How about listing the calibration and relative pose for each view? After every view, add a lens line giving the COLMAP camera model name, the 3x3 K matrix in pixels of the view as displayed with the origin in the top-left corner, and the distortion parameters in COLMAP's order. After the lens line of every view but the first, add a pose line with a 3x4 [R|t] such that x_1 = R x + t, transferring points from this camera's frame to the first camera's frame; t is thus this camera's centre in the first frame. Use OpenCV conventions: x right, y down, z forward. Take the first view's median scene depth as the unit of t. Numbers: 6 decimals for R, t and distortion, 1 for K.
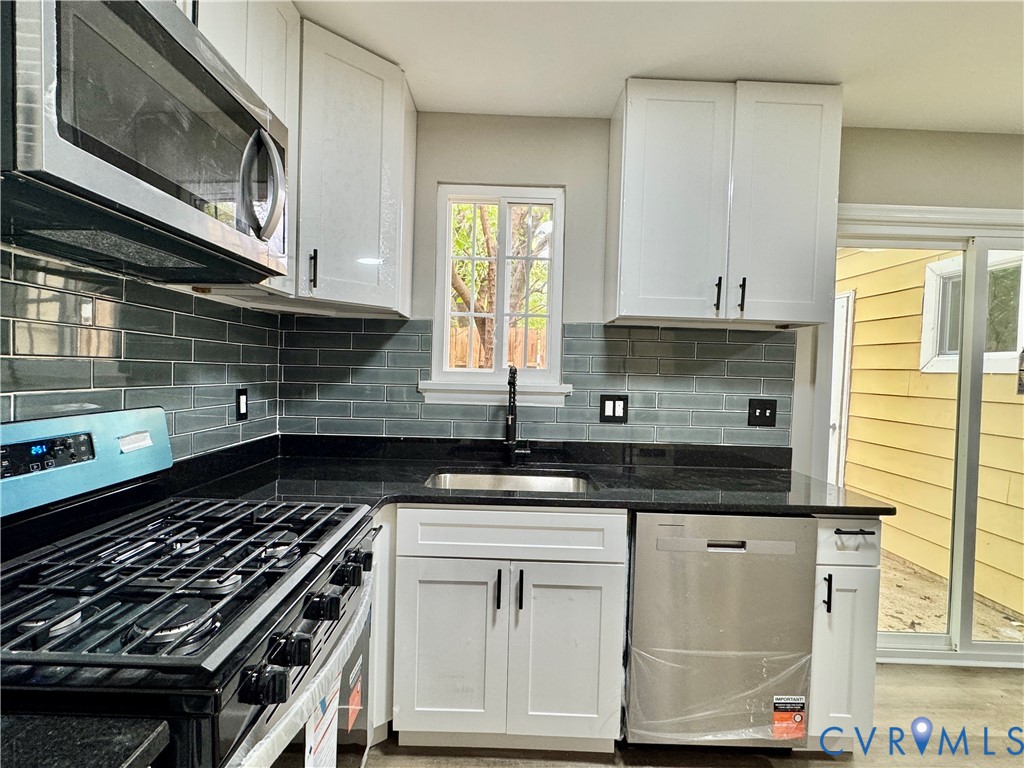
lens RADIAL K [[508.1, 0, 509.0], [0, 508.1, 386.0], [0, 0, 1]] dist [0.003036, 0.001798]
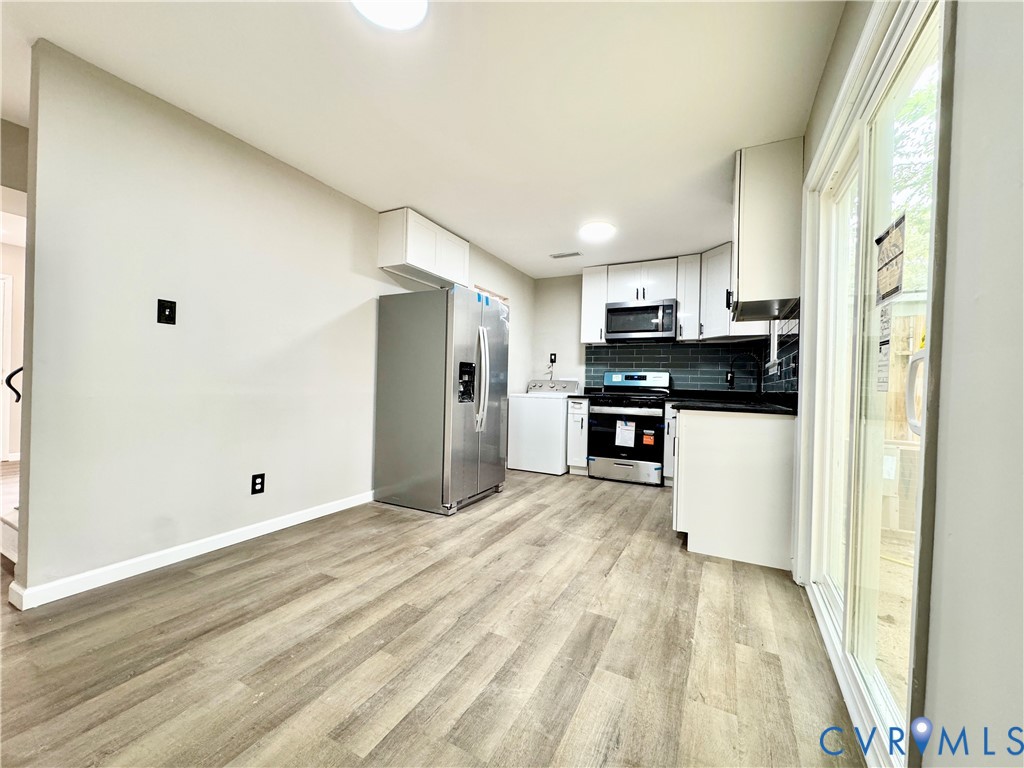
lens RADIAL K [[408.6, 0, 508.4], [0, 408.6, 383.2], [0, 0, 1]] dist [0.002102, 0.000154]
pose [[-0.473304, -0.046195, -0.879687, 1.747019], [-0.070242, 0.997423, -0.014584, 0.163032], [0.878094, 0.054888, -0.475330, 0.859357]]
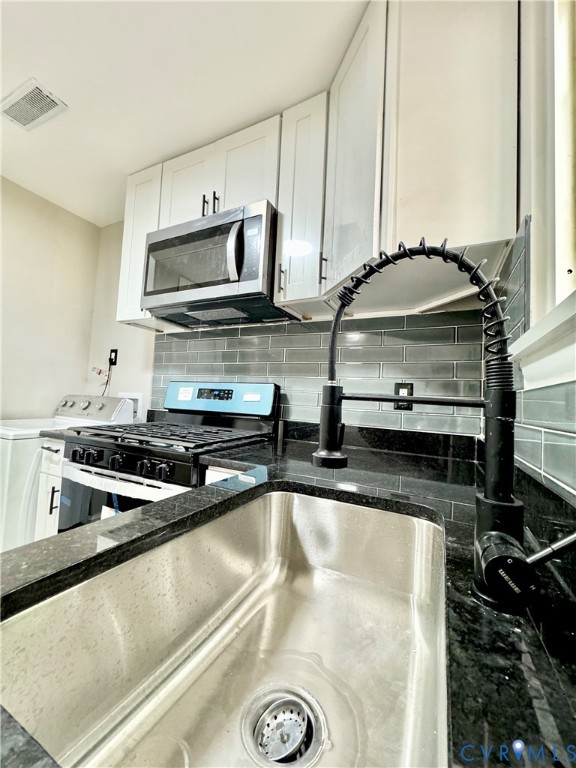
lens RADIAL K [[306.4, 0, 291.1], [0, 306.4, 383.1], [0, 0, 1]] dist [0.002102, 0.000154]
pose [[-0.437203, -0.097606, -0.894051, 0.190457], [-0.088303, 0.993949, -0.065331, 0.064695], [0.895017, 0.050384, -0.443177, 0.928941]]
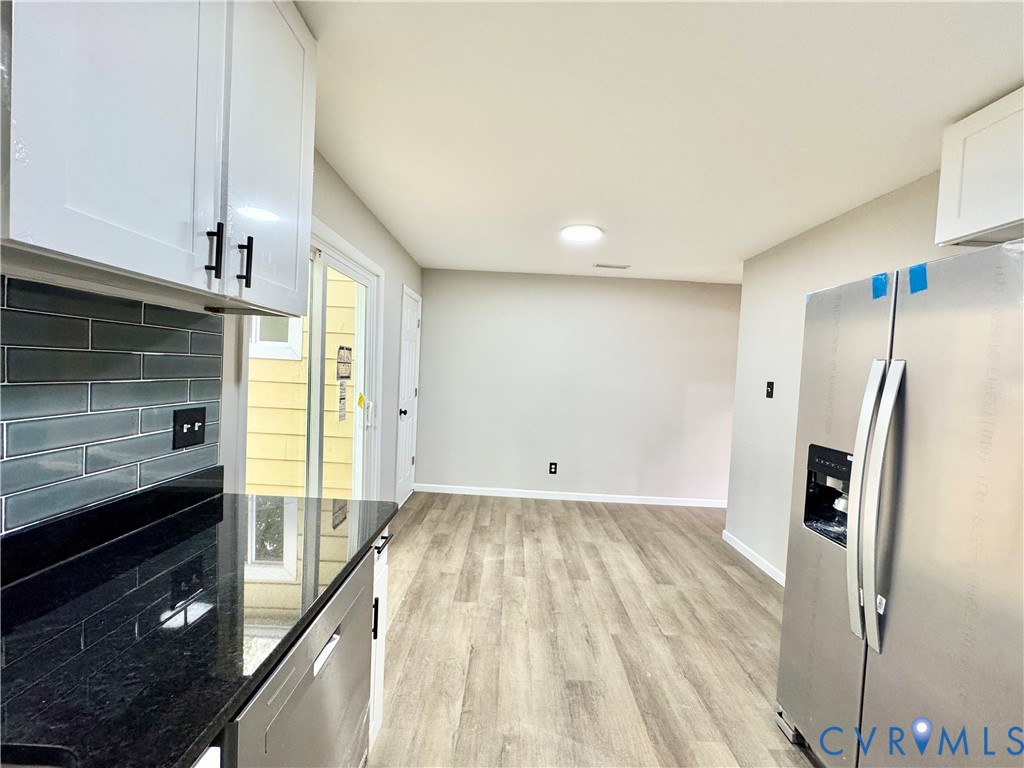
lens RADIAL K [[408.6, 0, 511.8], [0, 408.6, 387.3], [0, 0, 1]] dist [0.002102, 0.000154]
pose [[0.008995, -0.073259, 0.997272, -0.064103], [-0.016450, 0.997167, 0.073400, -0.052896], [-0.999824, -0.017065, 0.007764, 0.547684]]
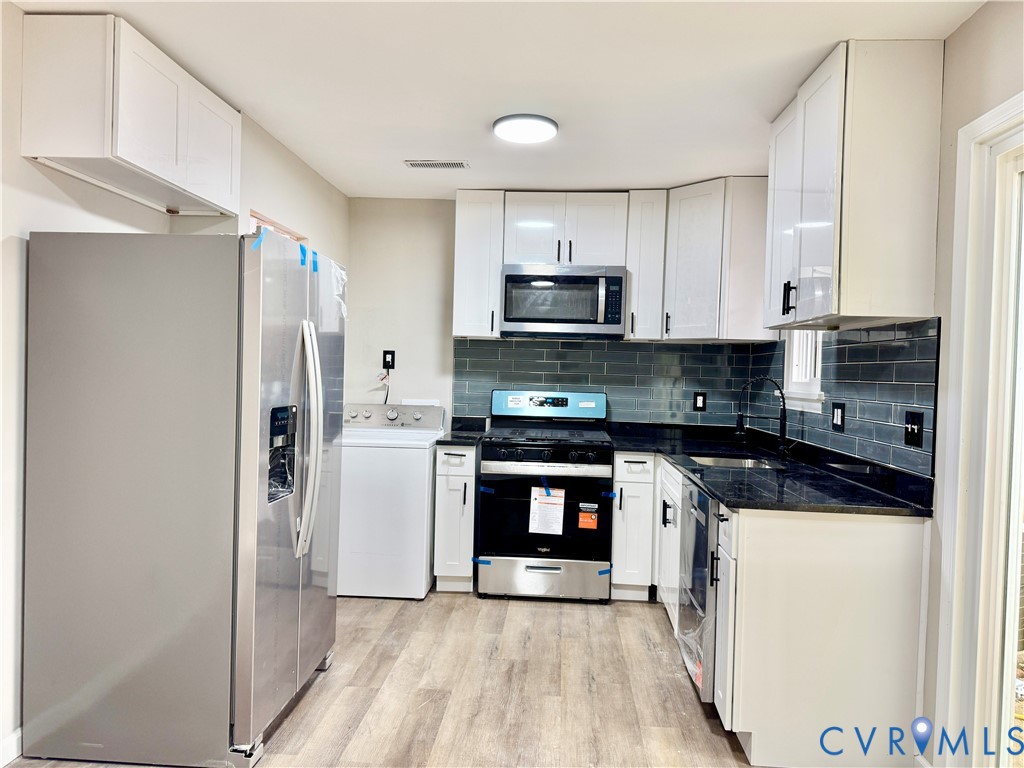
lens RADIAL K [[719.9, 0, 508.4], [0, 719.9, 383.2], [0, 0, 1]] dist [0.033397, -0.018213]
pose [[-0.079973, -0.015524, -0.996676, 1.632754], [-0.063397, 0.997934, -0.010456, 0.034933], [0.994779, 0.062350, -0.080792, 0.481279]]
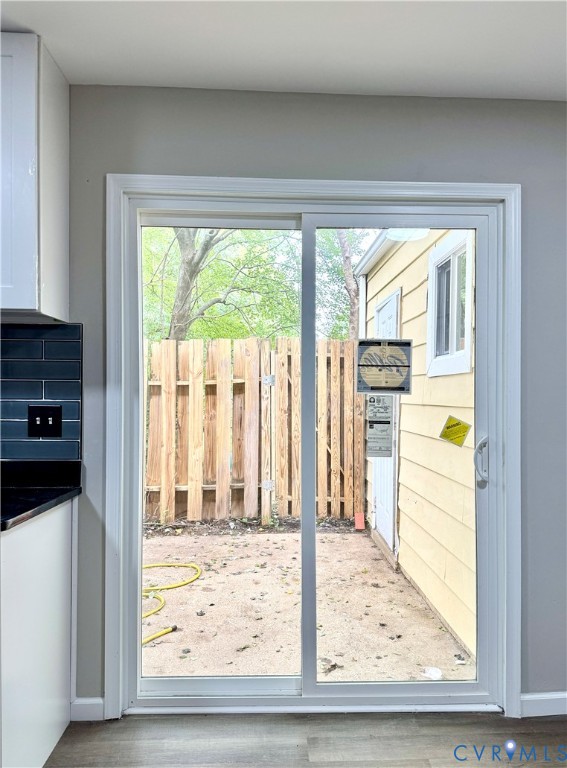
lens RADIAL K [[586.5, 0, 284.0], [0, 586.5, 383.6], [0, 0, 1]] dist [0.004176, -0.001116]
pose [[0.999106, -0.023829, 0.034909, 0.864989], [0.024740, 0.999358, -0.025903, 0.025339], [-0.034269, 0.026744, 0.999055, 0.008497]]
